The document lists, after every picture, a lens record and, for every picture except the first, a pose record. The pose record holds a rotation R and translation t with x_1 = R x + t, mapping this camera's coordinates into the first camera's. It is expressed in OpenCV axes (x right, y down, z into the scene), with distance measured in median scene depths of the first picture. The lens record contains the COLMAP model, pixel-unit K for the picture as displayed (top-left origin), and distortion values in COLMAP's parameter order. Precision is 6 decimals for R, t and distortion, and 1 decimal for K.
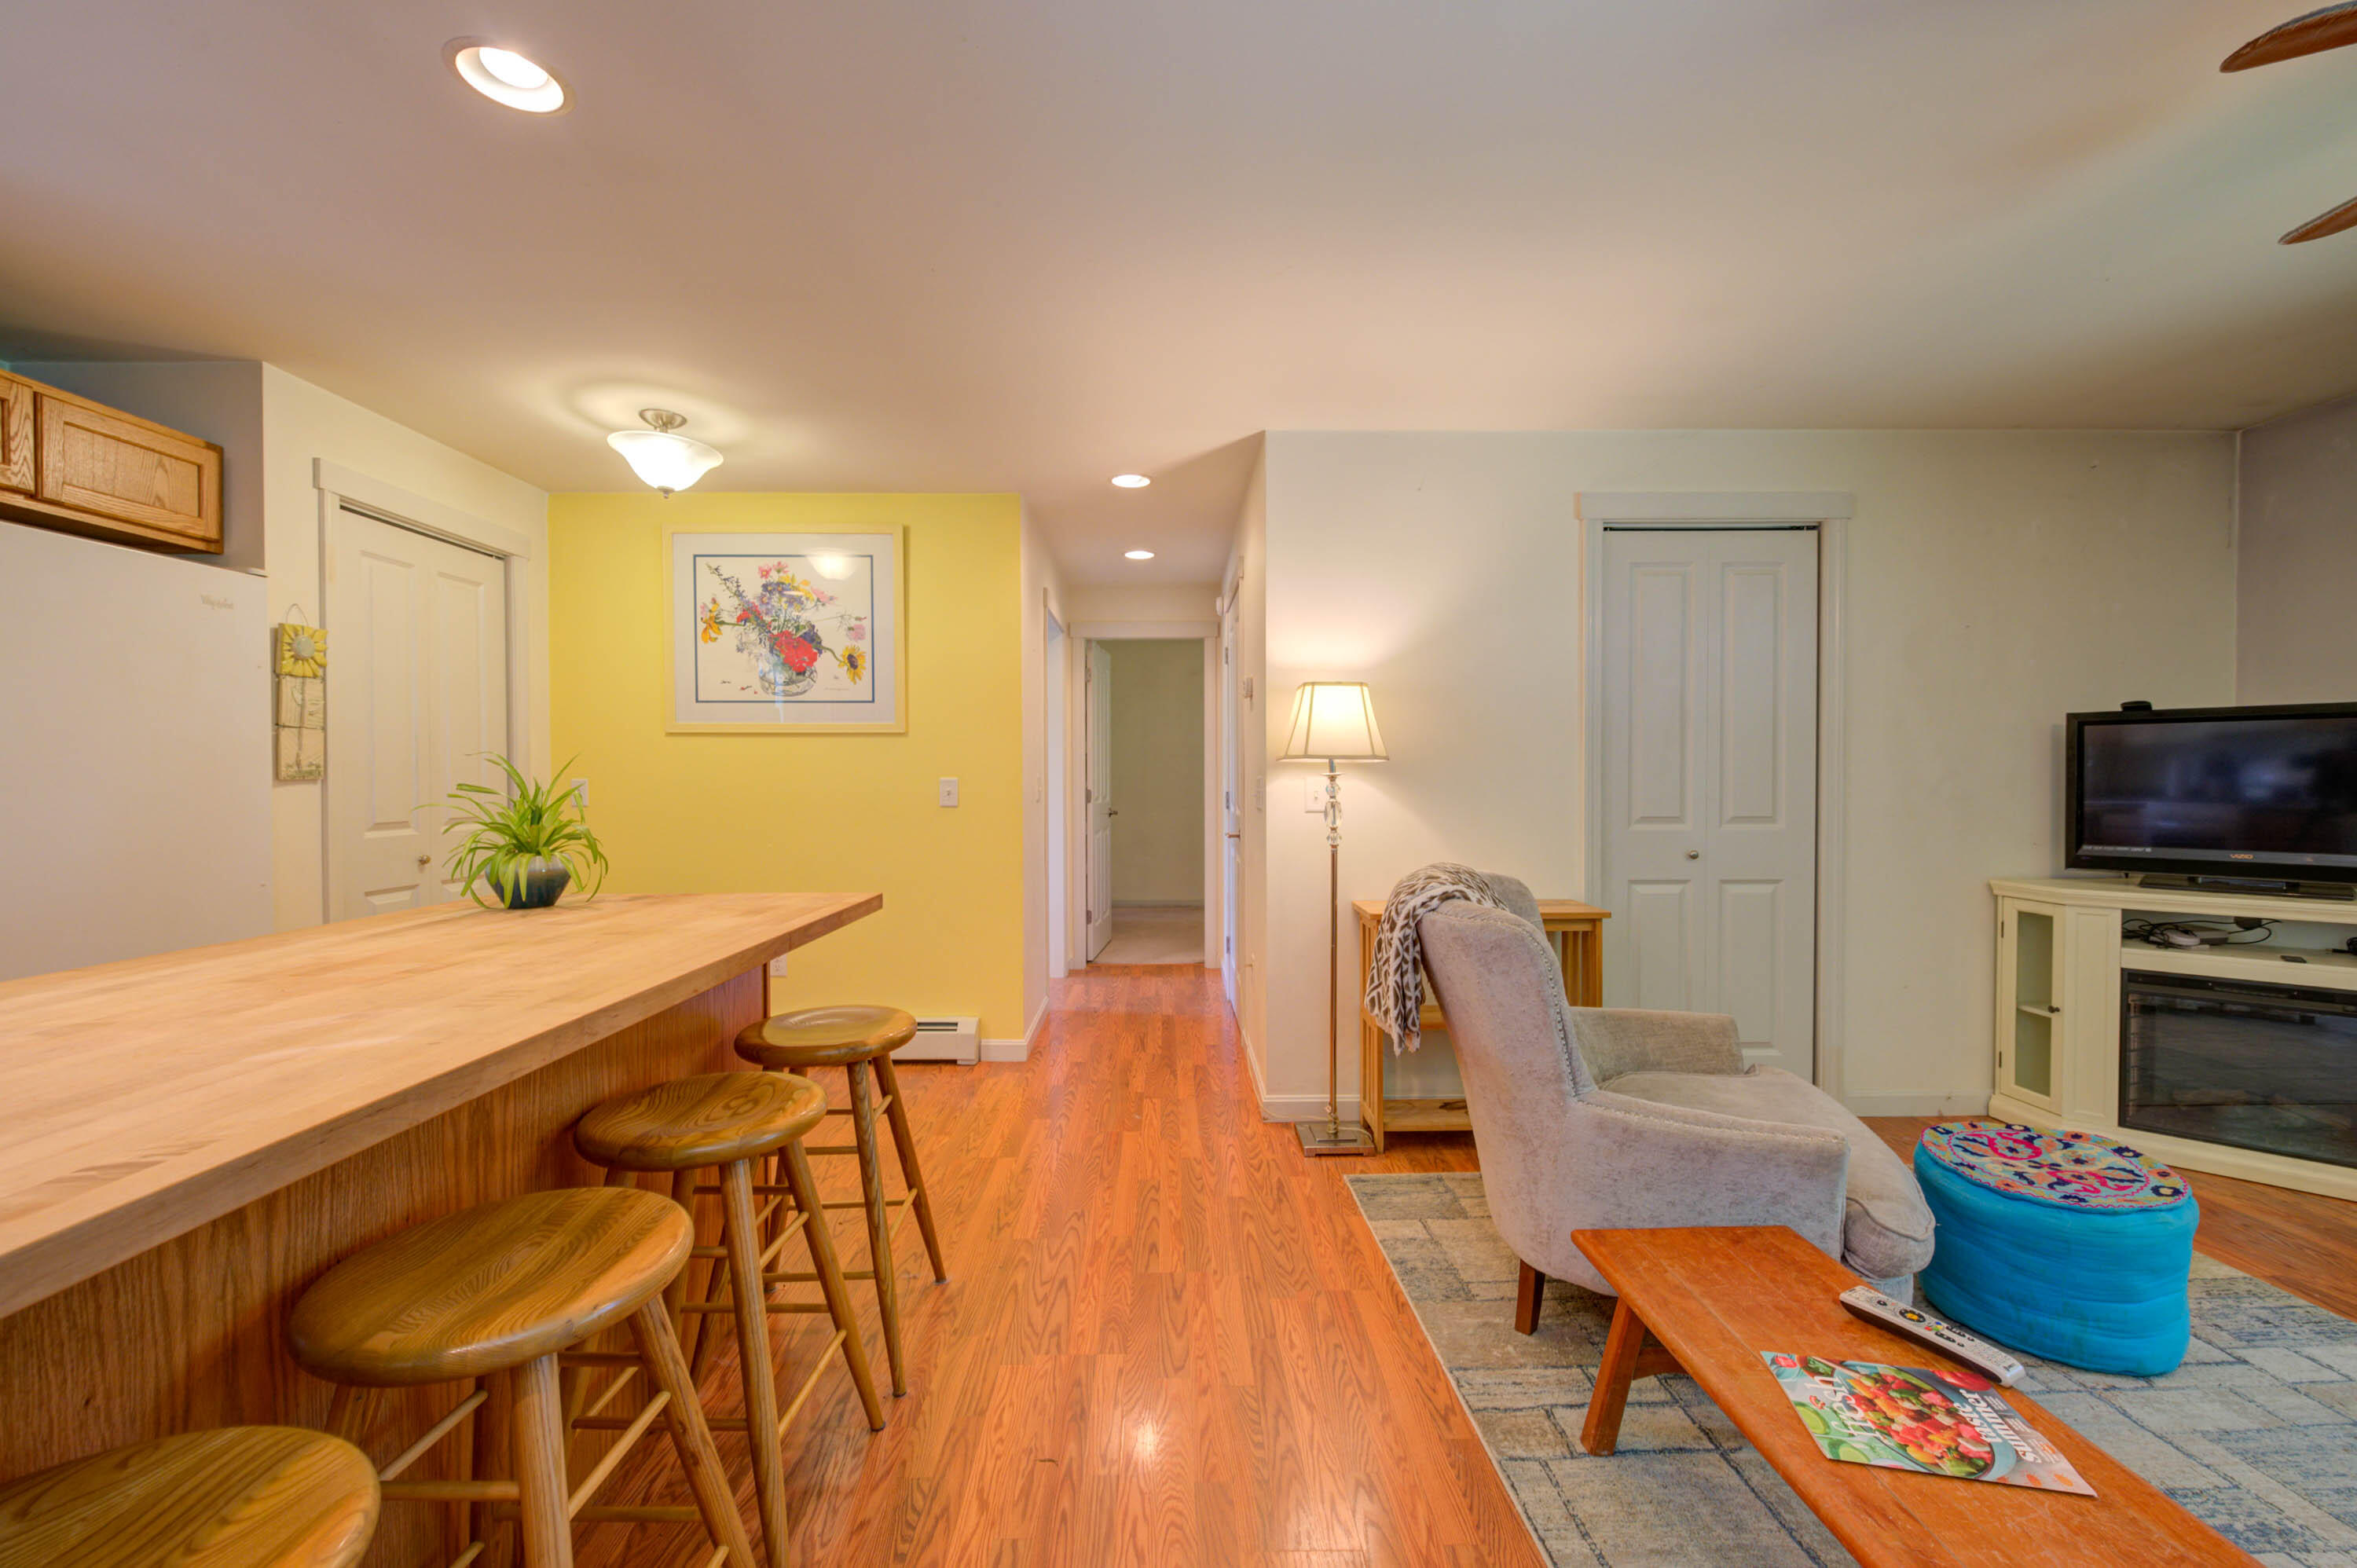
lens RADIAL K [[938.2, 0, 1178.5], [0, 938.2, 784.0], [0, 0, 1]] dist [0.000433, -0.000418]
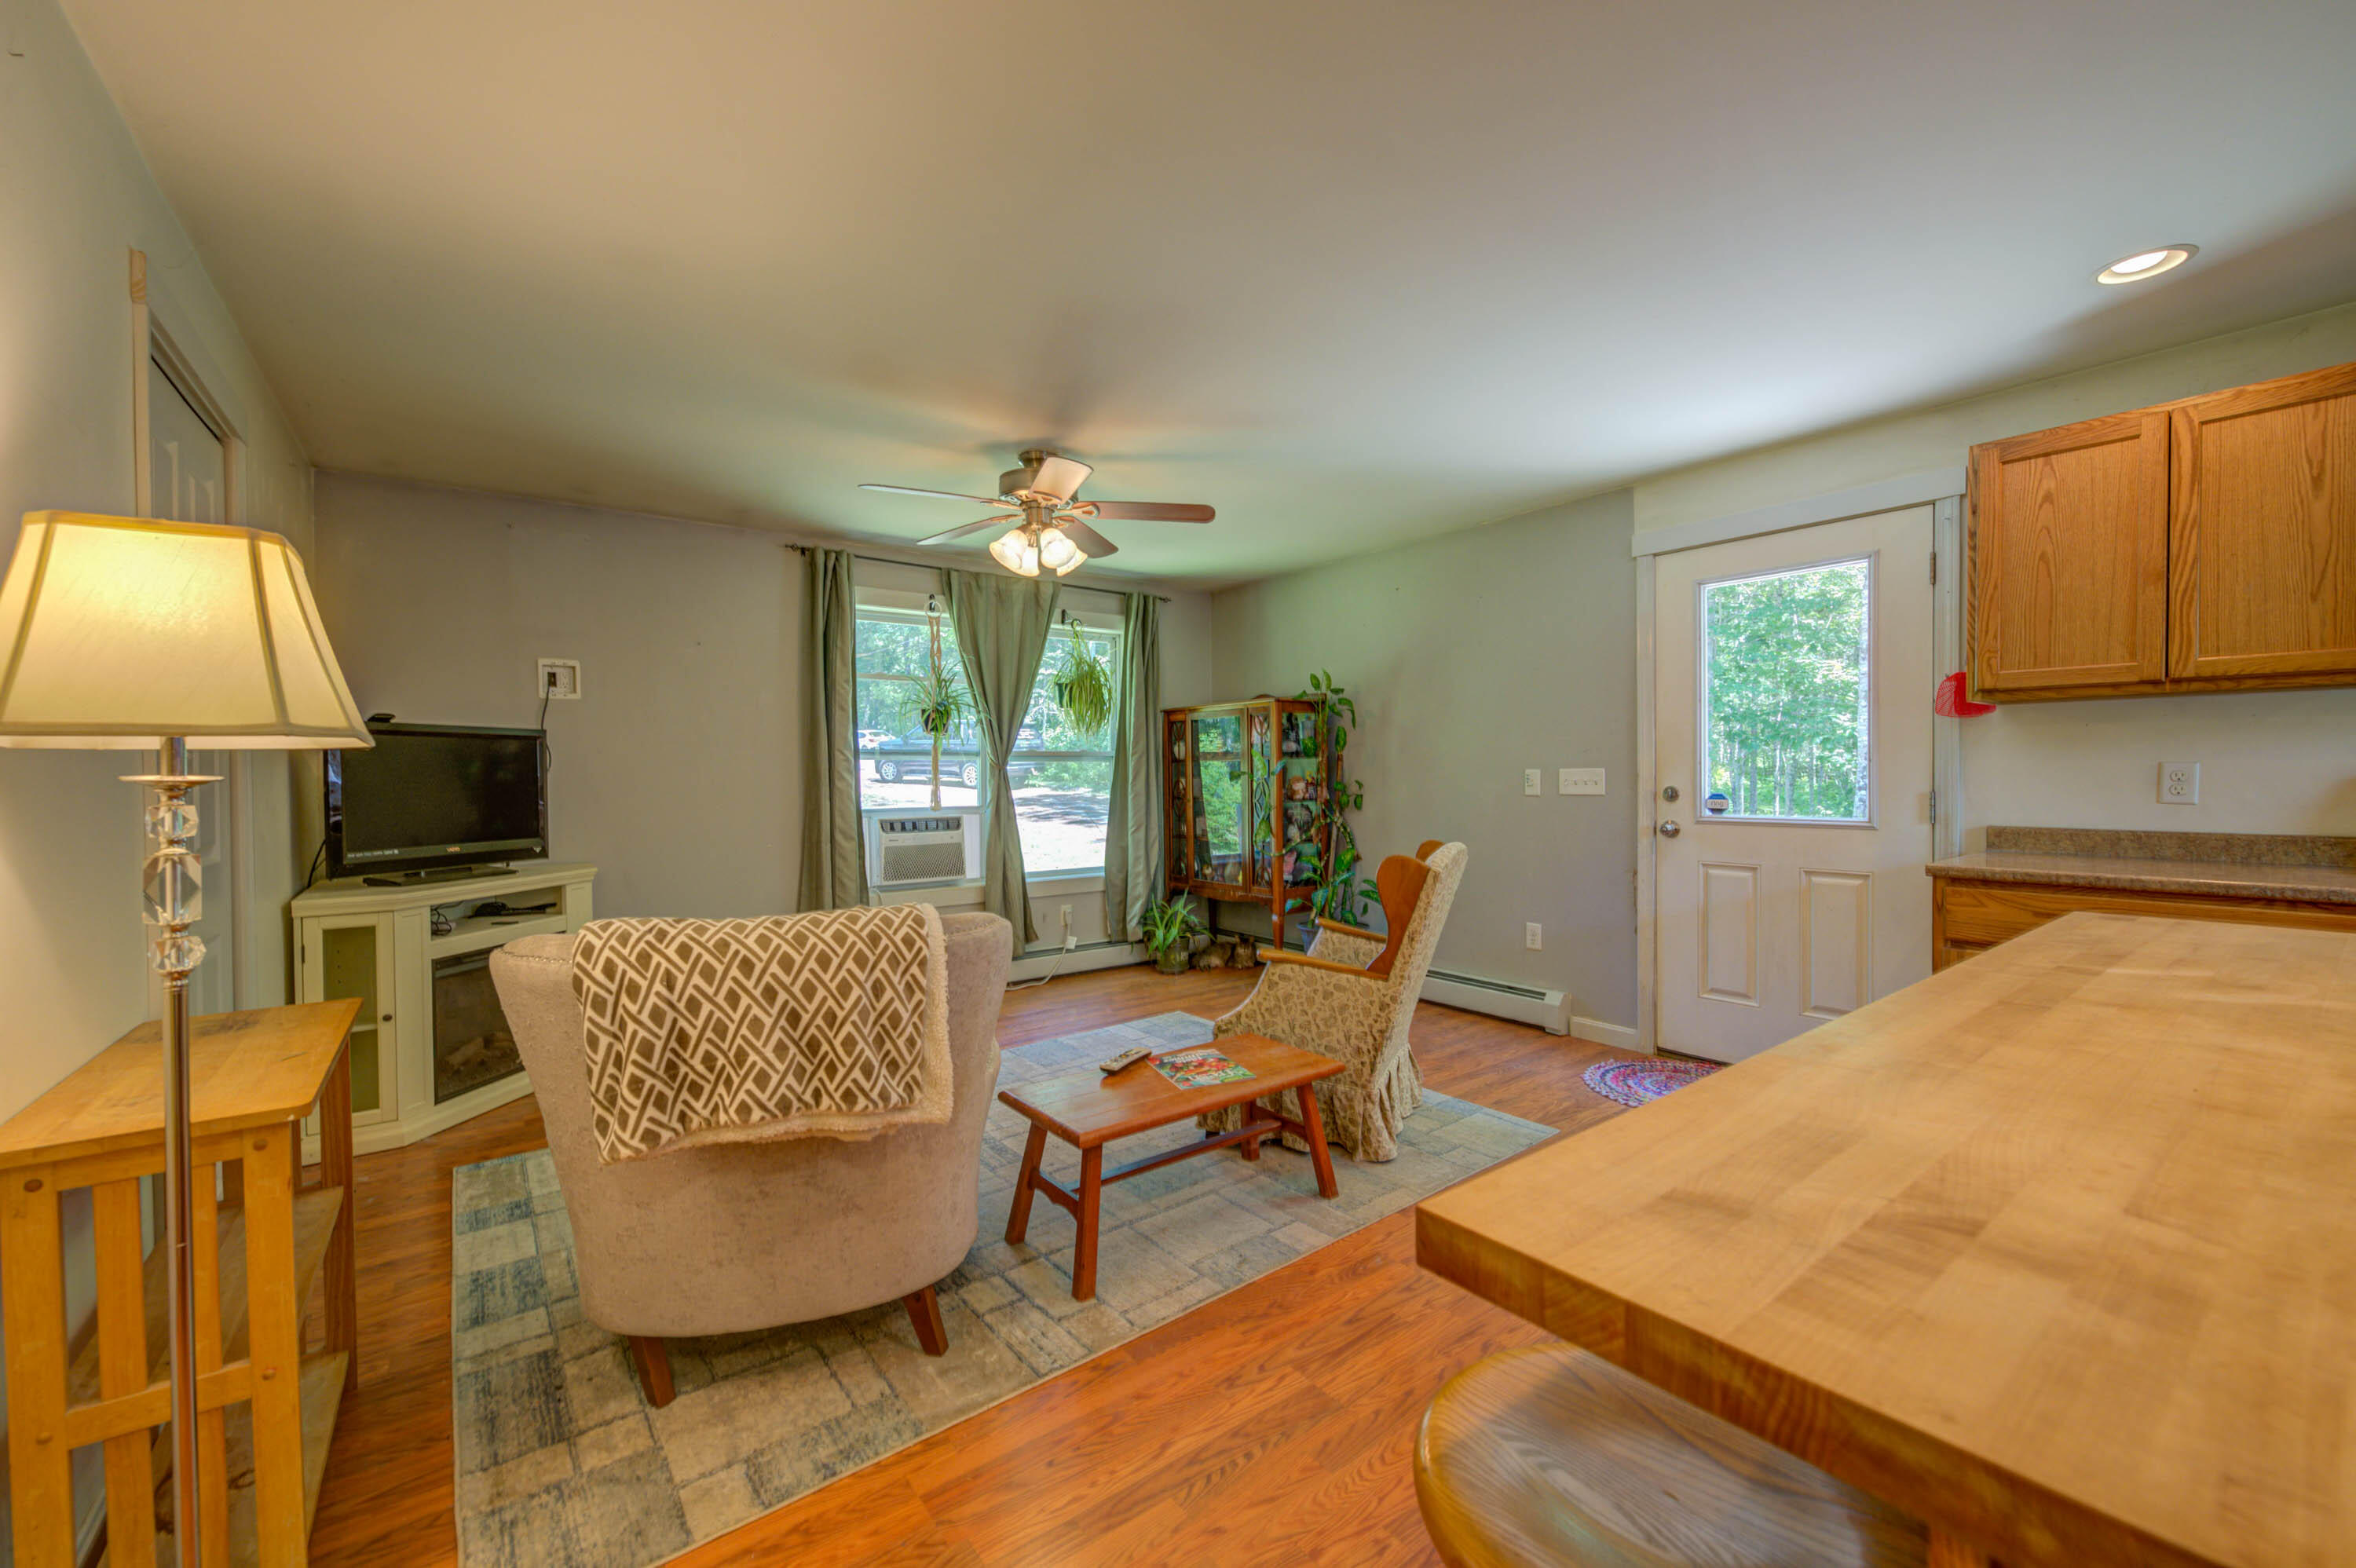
lens RADIAL K [[937.7, 0, 1178.0], [0, 937.7, 784.0], [0, 0, 1]] dist [0.000433, -0.000418]
pose [[-0.588729, -0.008414, 0.808287, -0.445877], [0.019583, 0.999504, 0.024668, -0.020401], [-0.808093, 0.030351, -0.588272, 1.078112]]
